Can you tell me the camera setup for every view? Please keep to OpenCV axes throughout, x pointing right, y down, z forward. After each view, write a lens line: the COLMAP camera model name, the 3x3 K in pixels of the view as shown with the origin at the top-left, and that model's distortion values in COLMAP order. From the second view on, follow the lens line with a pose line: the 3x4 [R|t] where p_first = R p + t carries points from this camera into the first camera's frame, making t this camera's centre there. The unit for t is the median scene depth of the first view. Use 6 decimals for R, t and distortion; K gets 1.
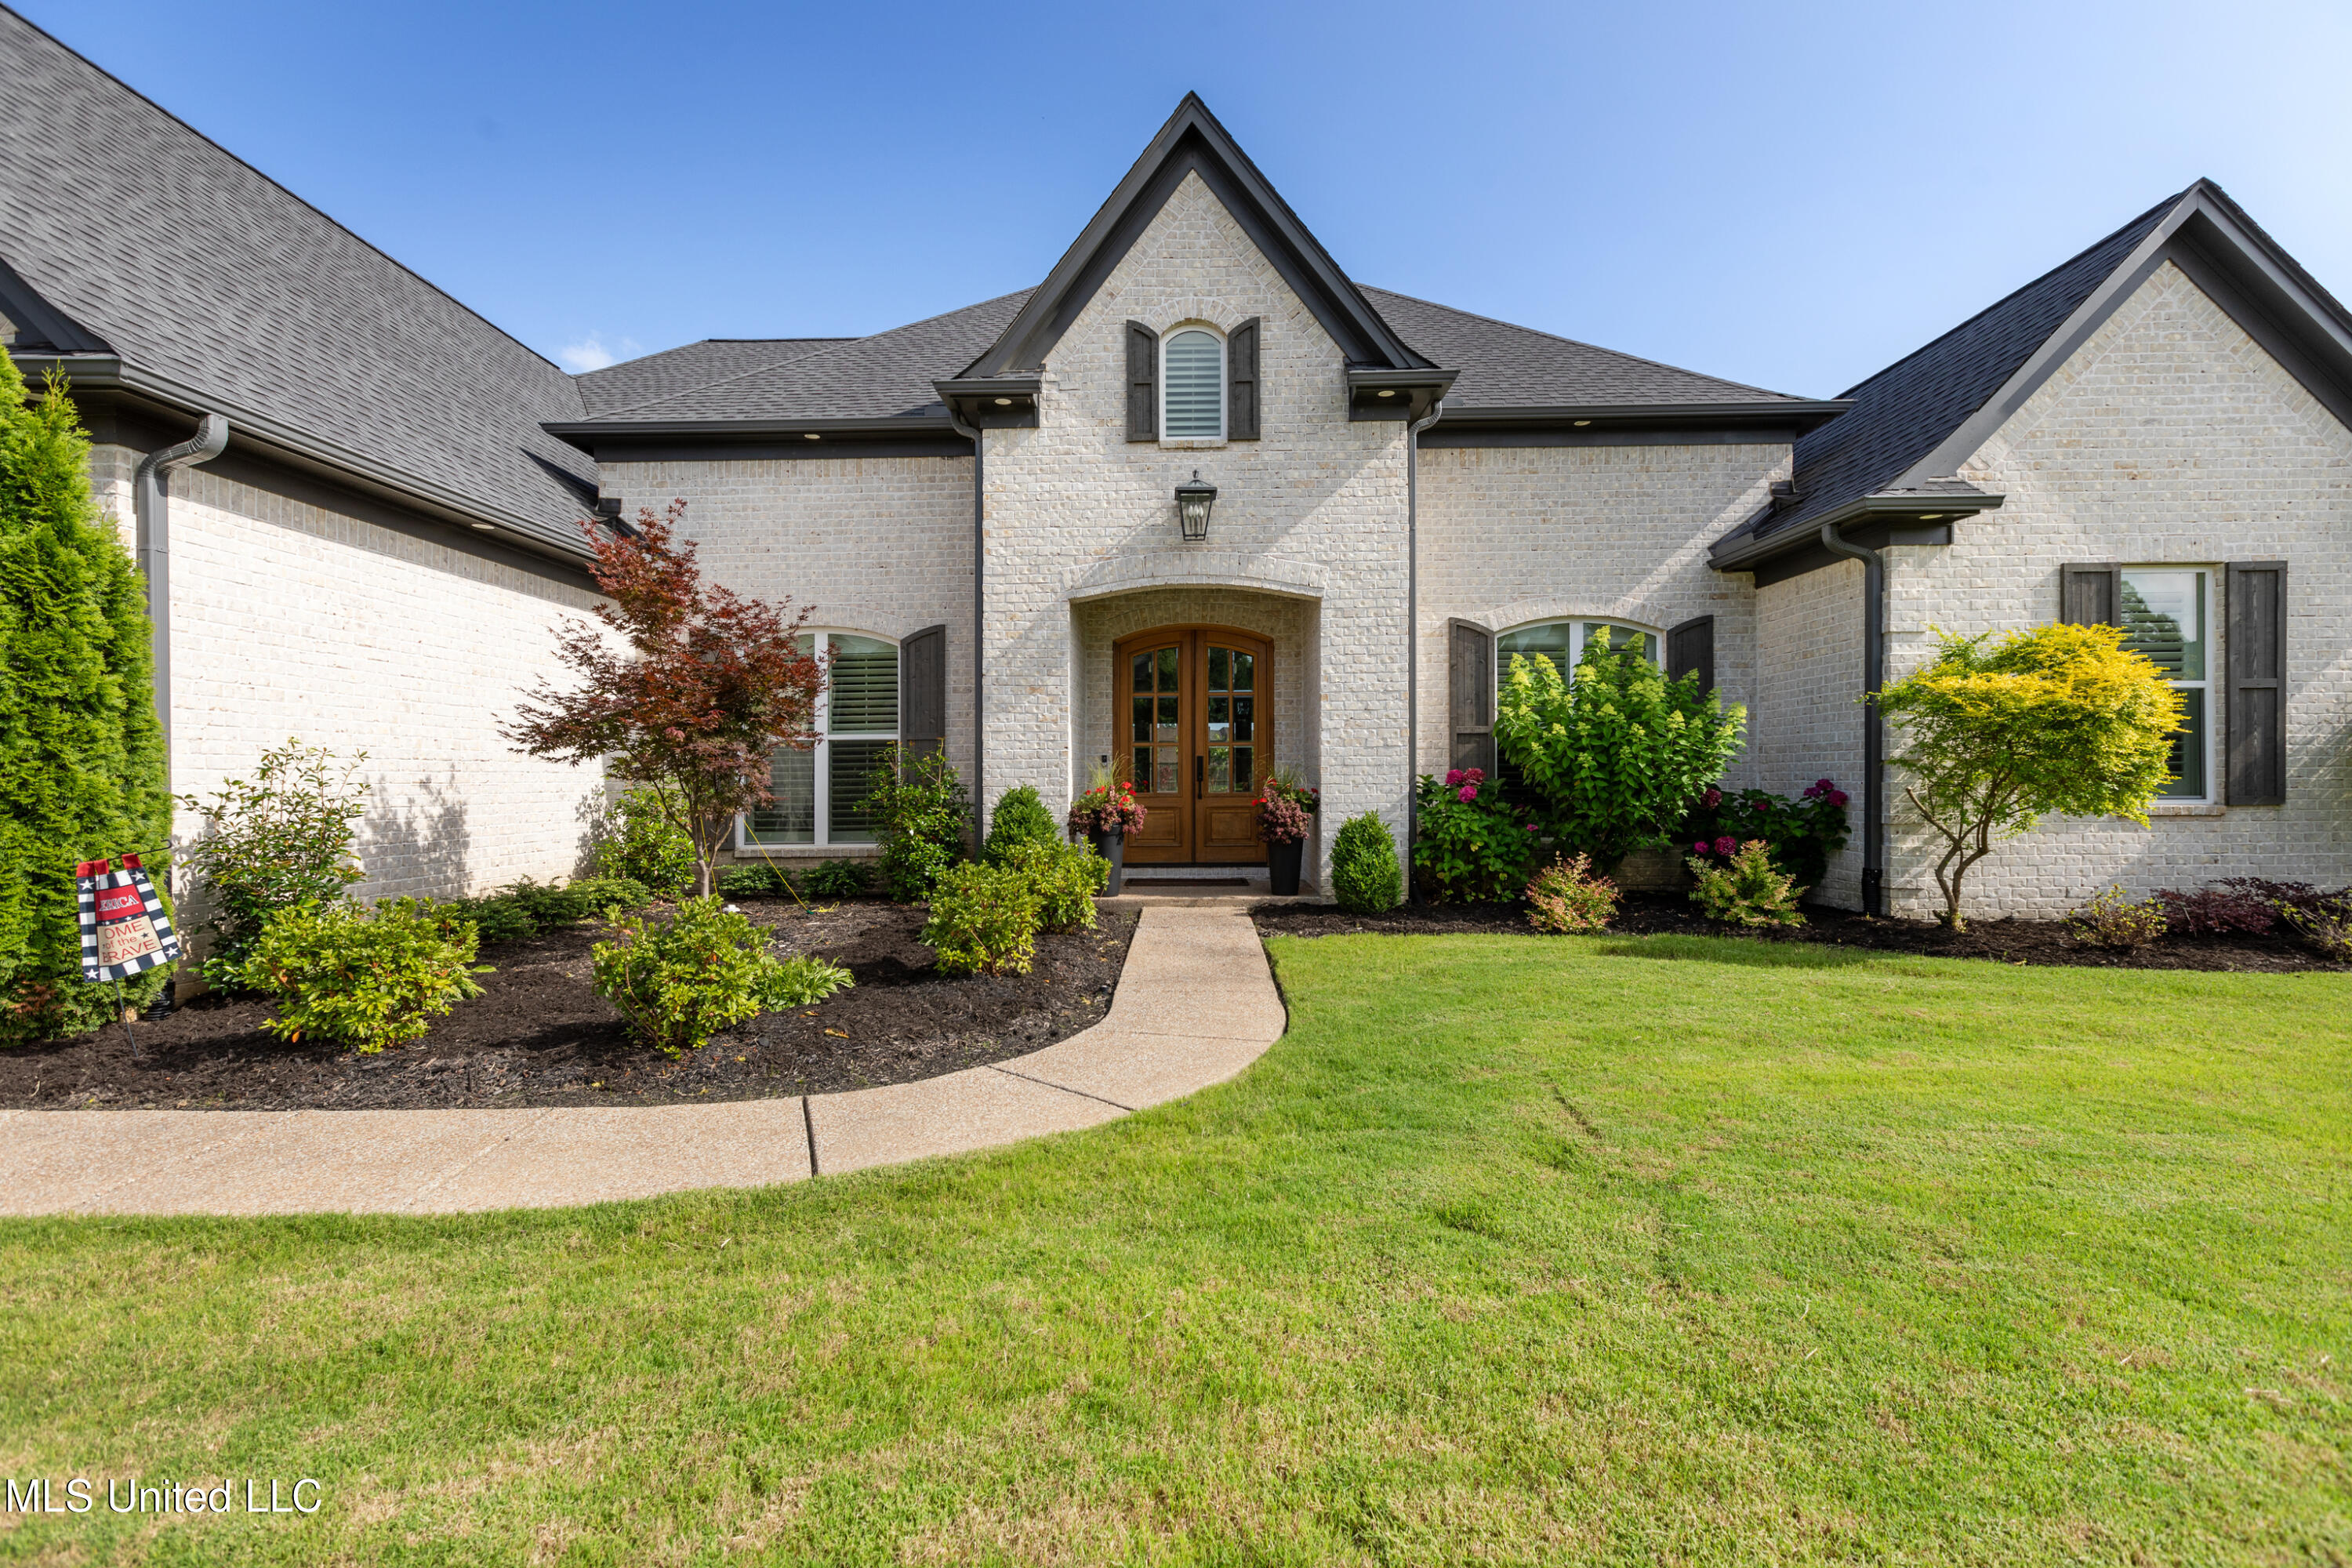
lens RADIAL K [[1082.8, 0, 1133.5], [0, 1082.8, 797.9], [0, 0, 1]] dist [0.008042, -0.001256]
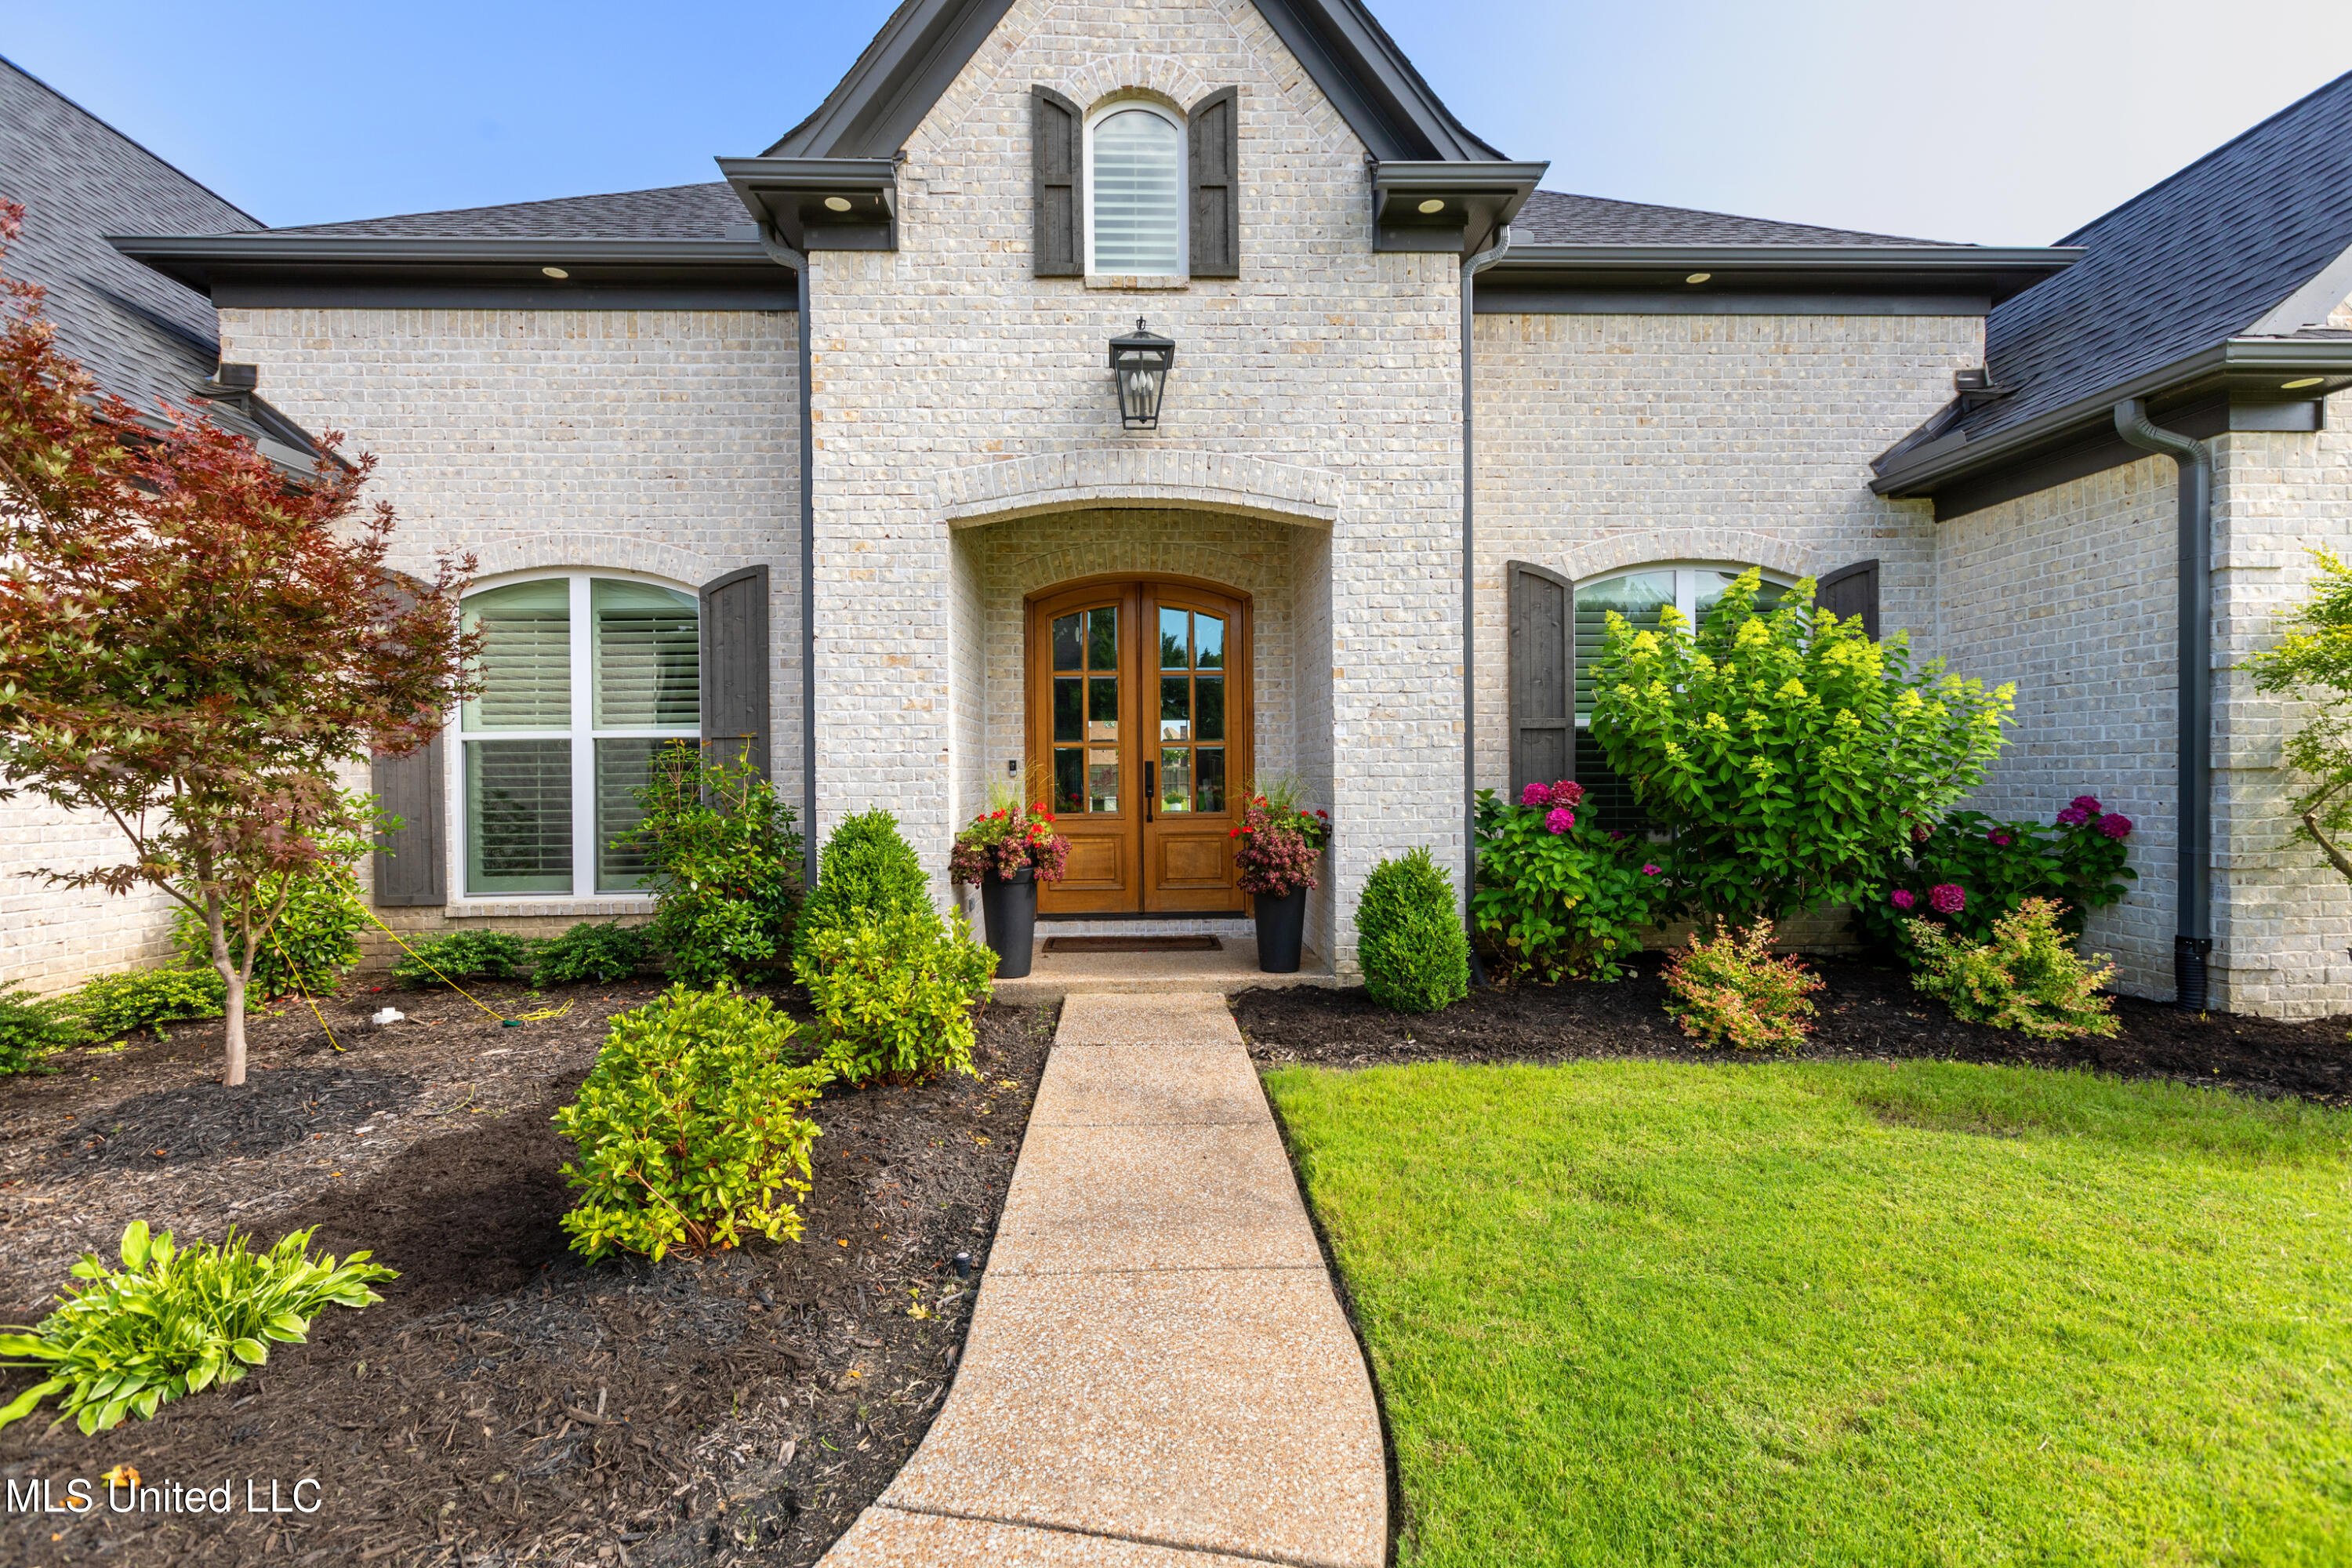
lens RADIAL K [[1082.8, 0, 1151.2], [0, 1082.8, 801.9], [0, 0, 1]] dist [0.008042, -0.001256]
pose [[0.997599, -0.005242, 0.069060, 0.016893], [0.004856, 0.999972, 0.005760, -0.018656], [-0.069088, -0.005410, 0.997596, 0.350494]]
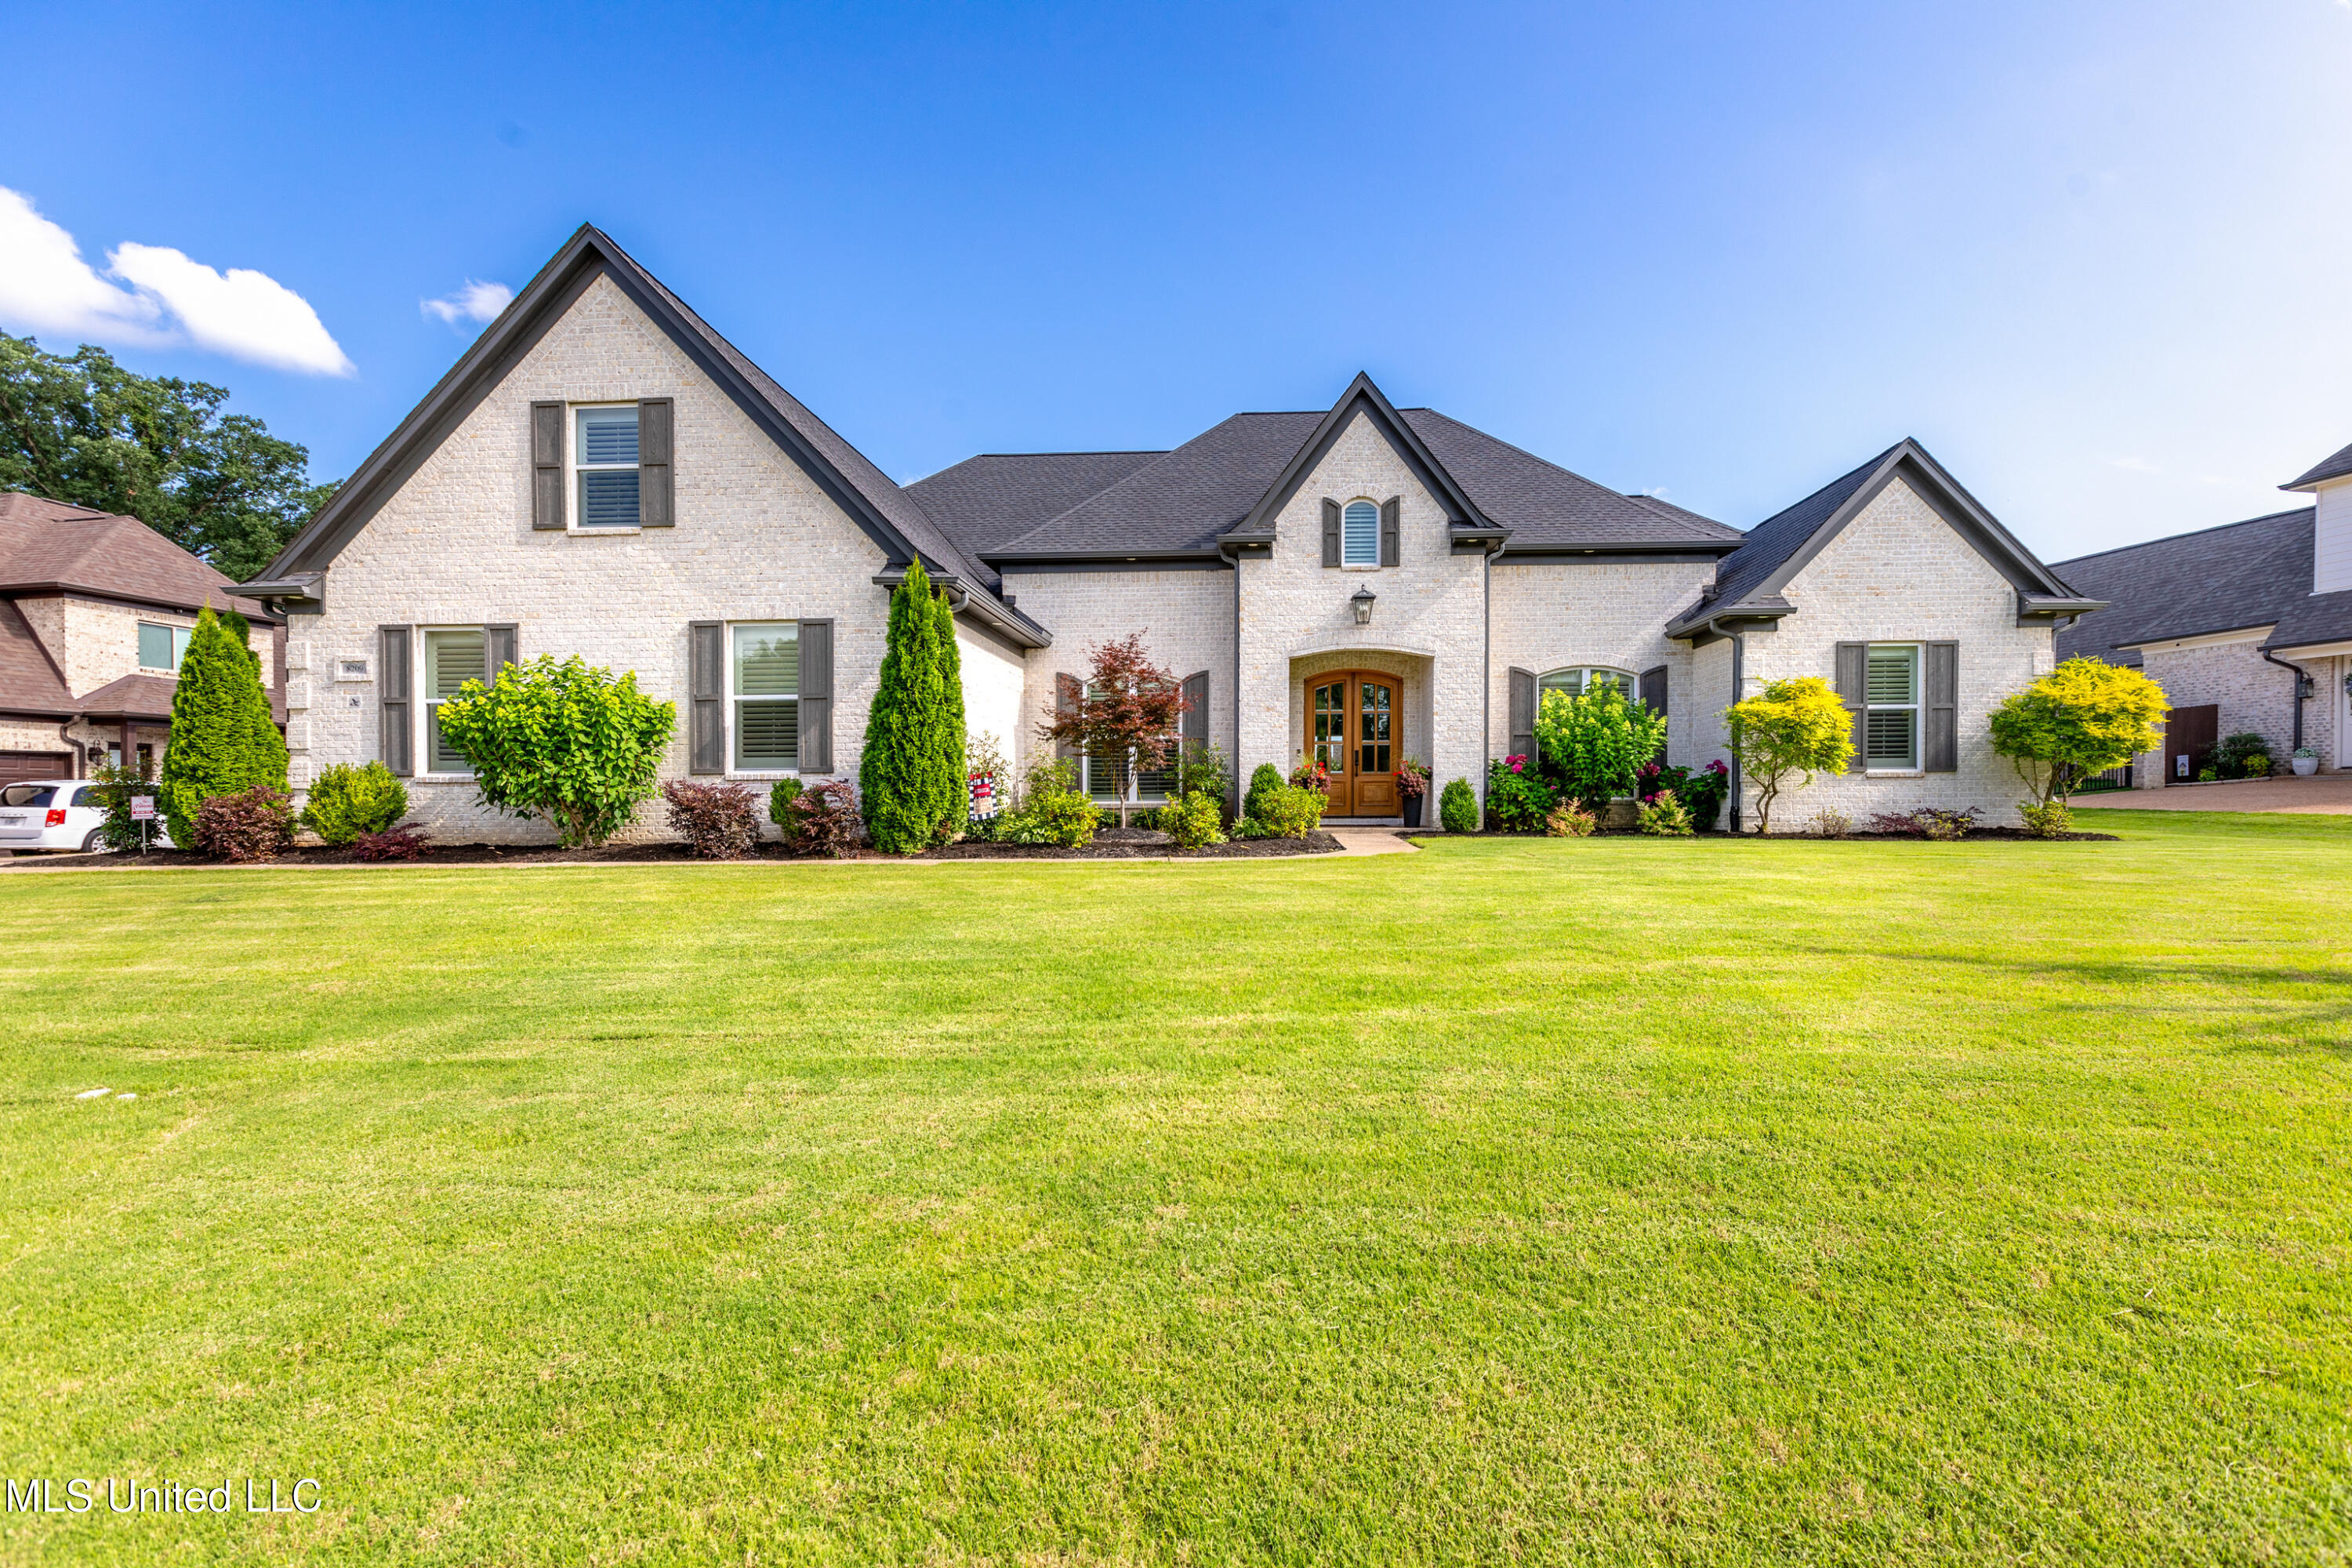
lens RADIAL K [[1082.8, 0, 1193.3], [0, 1082.8, 834.2], [0, 0, 1]] dist [0.008042, -0.001256]
pose [[0.999503, 0.004626, -0.031198, -0.159274], [-0.004249, 0.999917, 0.012129, 0.082484], [0.031252, -0.011990, 0.999440, -0.761880]]
